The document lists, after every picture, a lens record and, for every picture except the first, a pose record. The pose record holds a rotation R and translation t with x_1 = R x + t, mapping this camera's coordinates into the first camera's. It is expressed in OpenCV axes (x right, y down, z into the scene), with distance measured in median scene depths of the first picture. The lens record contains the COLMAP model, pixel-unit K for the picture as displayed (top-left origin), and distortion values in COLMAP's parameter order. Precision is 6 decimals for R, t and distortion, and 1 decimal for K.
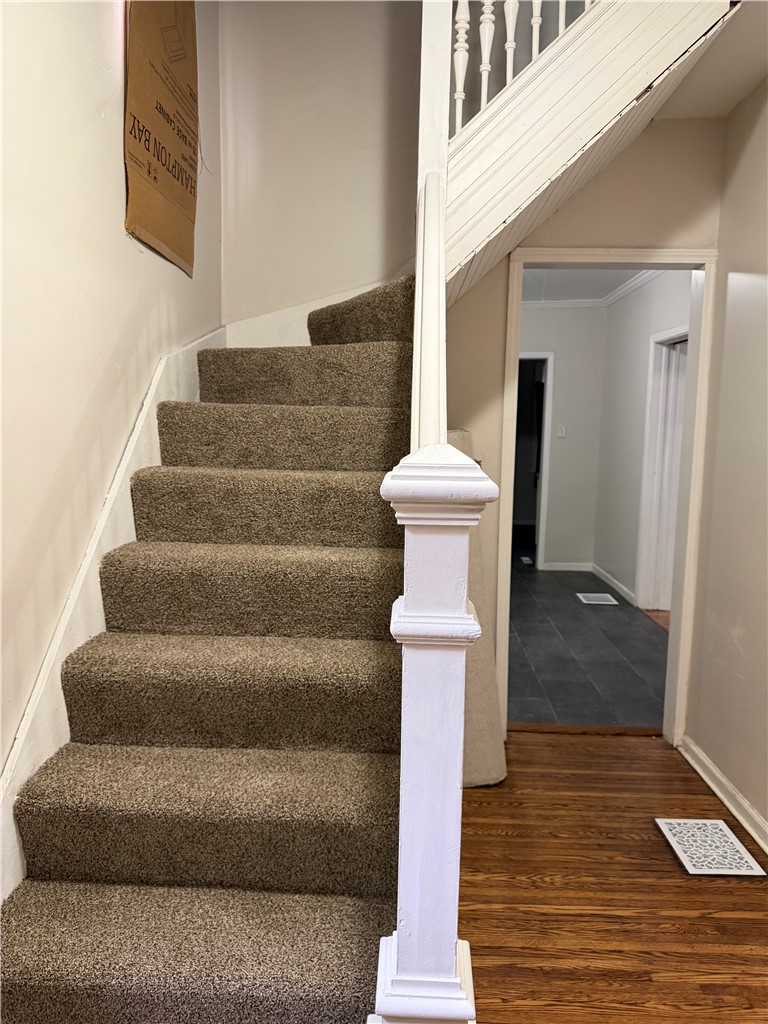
lens RADIAL K [[727.0, 0, 384.1], [0, 727.0, 512.0], [0, 0, 1]] dist [-0.000994, 0.000048]
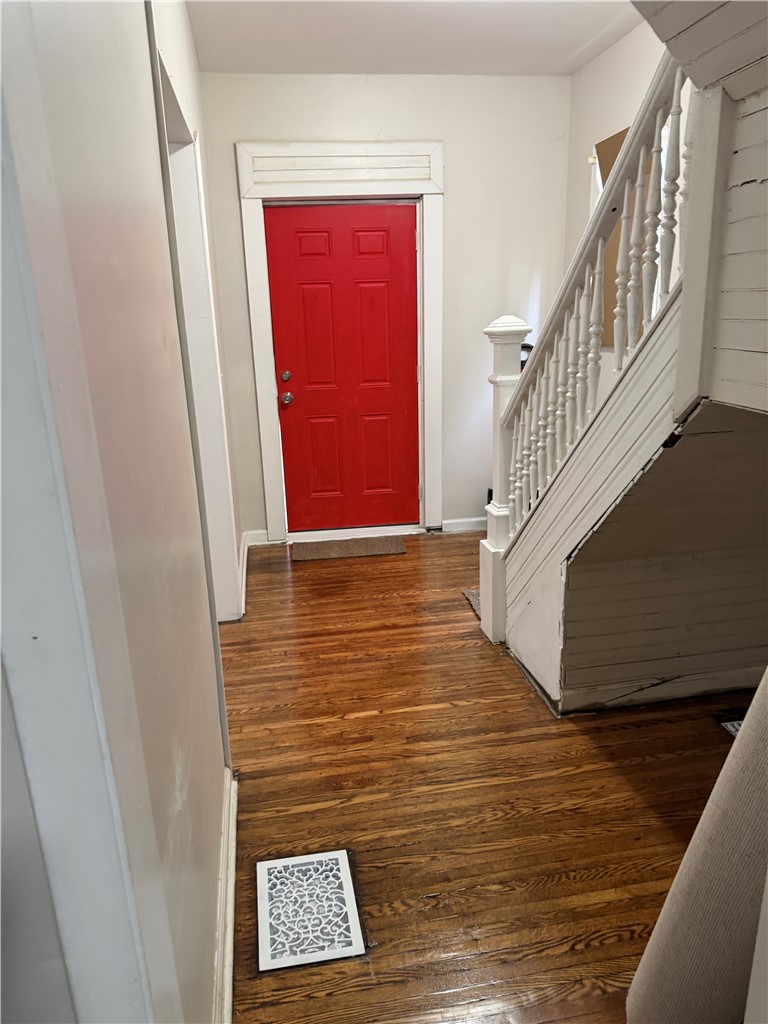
lens RADIAL K [[727.0, 0, 381.8], [0, 727.0, 514.0], [0, 0, 1]] dist [-0.000994, 0.000048]
pose [[-0.976522, 0.081904, -0.199238, 0.564729], [-0.002736, 0.920108, 0.391655, -0.226099], [0.215398, 0.383005, -0.898282, 1.778540]]
